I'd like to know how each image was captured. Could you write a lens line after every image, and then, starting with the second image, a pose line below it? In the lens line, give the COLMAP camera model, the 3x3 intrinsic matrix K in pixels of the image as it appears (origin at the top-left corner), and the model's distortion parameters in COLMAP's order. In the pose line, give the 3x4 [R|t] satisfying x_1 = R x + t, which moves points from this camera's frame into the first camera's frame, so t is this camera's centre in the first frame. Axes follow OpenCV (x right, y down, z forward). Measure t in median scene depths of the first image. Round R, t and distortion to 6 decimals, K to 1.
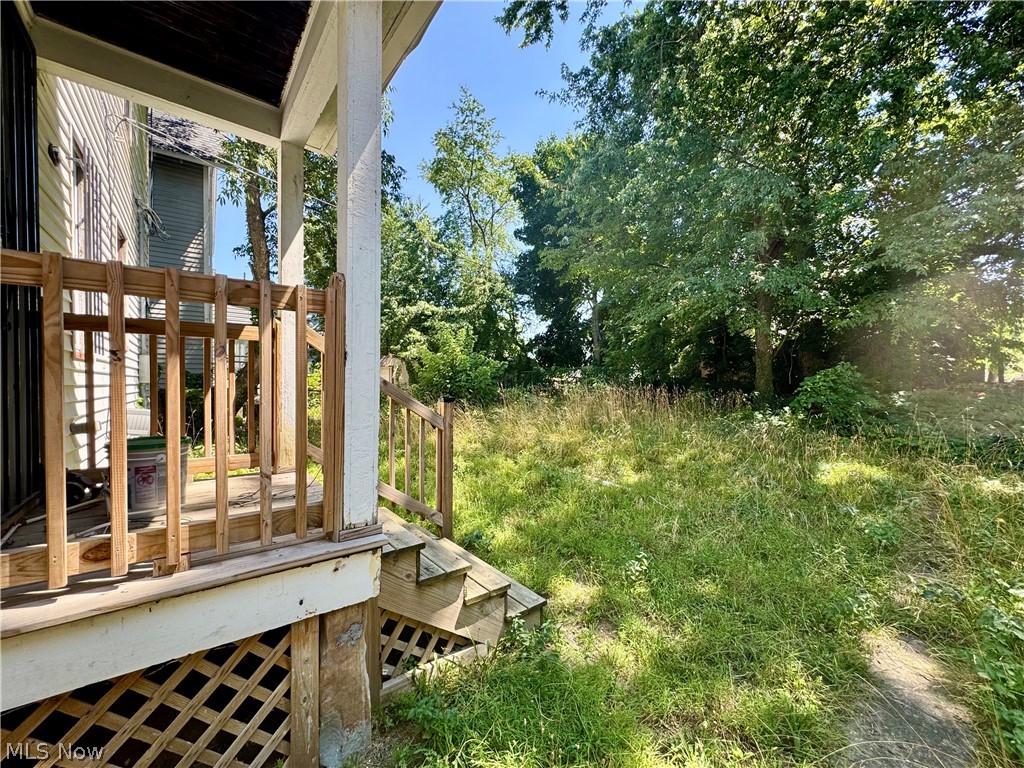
lens RADIAL K [[413.1, 0, 513.2], [0, 413.1, 382.6], [0, 0, 1]] dist [-0.006399, 0.001543]
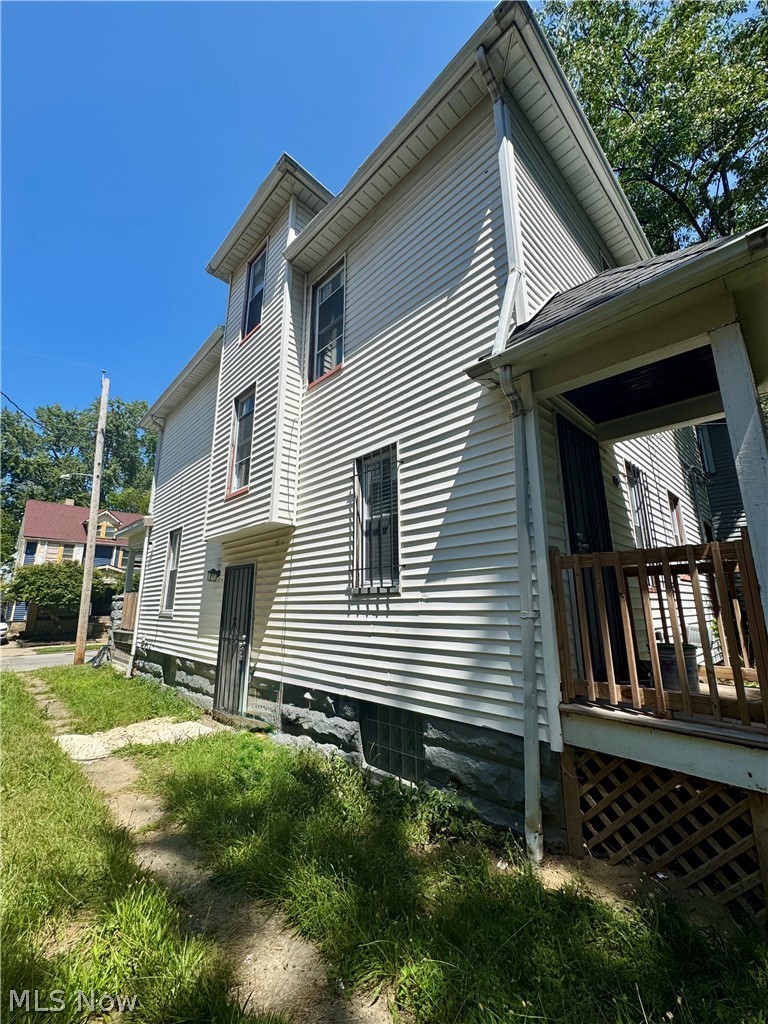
lens RADIAL K [[413.1, 0, 384.8], [0, 413.1, 508.5], [0, 0, 1]] dist [-0.006399, 0.001543]
pose [[0.103712, -0.224760, -0.968879, 0.846958], [0.000298, 0.974139, -0.225949, -0.017379], [0.994607, 0.023145, 0.101097, -0.346417]]
